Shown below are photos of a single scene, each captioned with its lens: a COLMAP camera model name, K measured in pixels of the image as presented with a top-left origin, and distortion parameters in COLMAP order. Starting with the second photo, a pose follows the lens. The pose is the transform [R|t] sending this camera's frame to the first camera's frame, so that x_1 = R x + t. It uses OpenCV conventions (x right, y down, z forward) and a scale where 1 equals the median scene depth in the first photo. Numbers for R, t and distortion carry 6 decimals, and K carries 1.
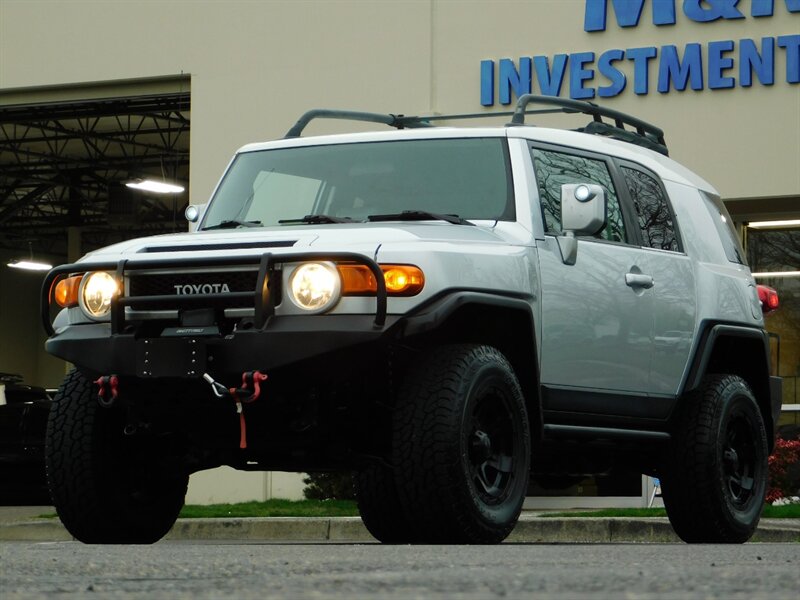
lens RADIAL K [[3085.7, 0, 400.0], [0, 3085.7, 300.0], [0, 0, 1]] dist [0.444671, -8.951604]
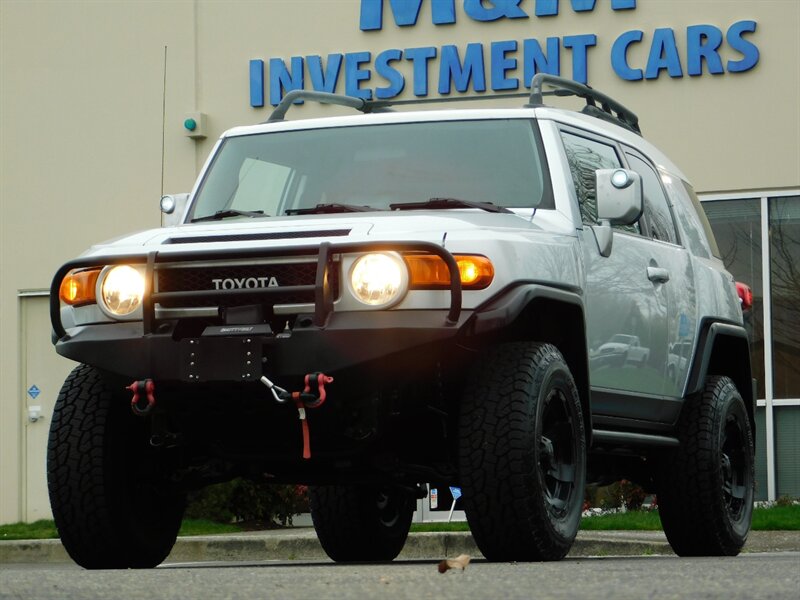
lens RADIAL K [[3085.7, 0, 400.0], [0, 3085.7, 300.0], [0, 0, 1]] dist [0.444671, -8.951604]
pose [[0.990868, -0.006150, 0.134695, -0.134314], [0.006945, 0.999961, -0.005439, 0.006278], [-0.134656, 0.006325, 0.990872, 0.095830]]
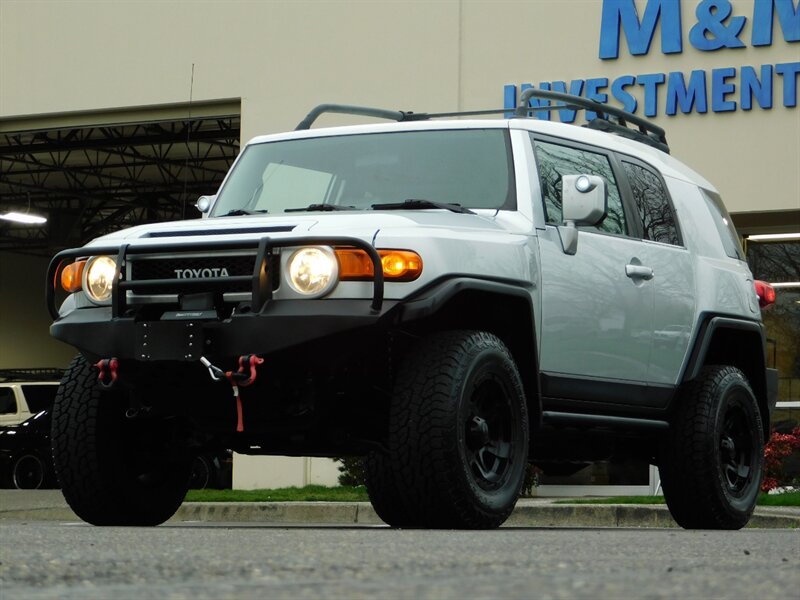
lens RADIAL K [[2682.0, 0, 400.0], [0, 2682.0, 300.0], [0, 0, 1]] dist [0.005517, -0.479960]
pose [[0.999821, 0.006836, -0.017648, 0.015177], [-0.006933, 0.999961, -0.005461, 0.008988], [0.017610, 0.005583, 0.999829, 0.122654]]
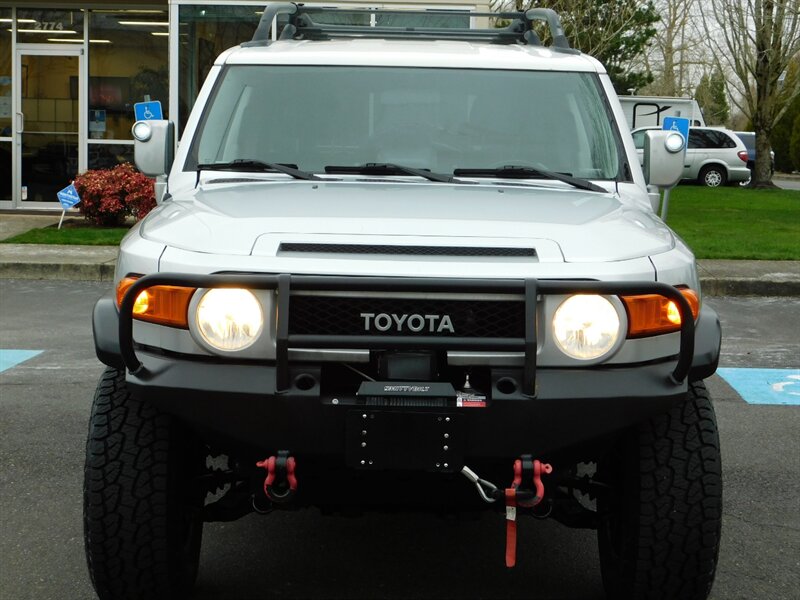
lens RADIAL K [[1555.9, 0, 400.0], [0, 1555.9, 300.0], [0, 0, 1]] dist [-0.011744, -0.197798]
pose [[0.890390, -0.033882, 0.453937, -0.211888], [-0.052732, 0.982835, 0.176792, -0.065892], [-0.452135, -0.181351, 0.873319, 0.667179]]
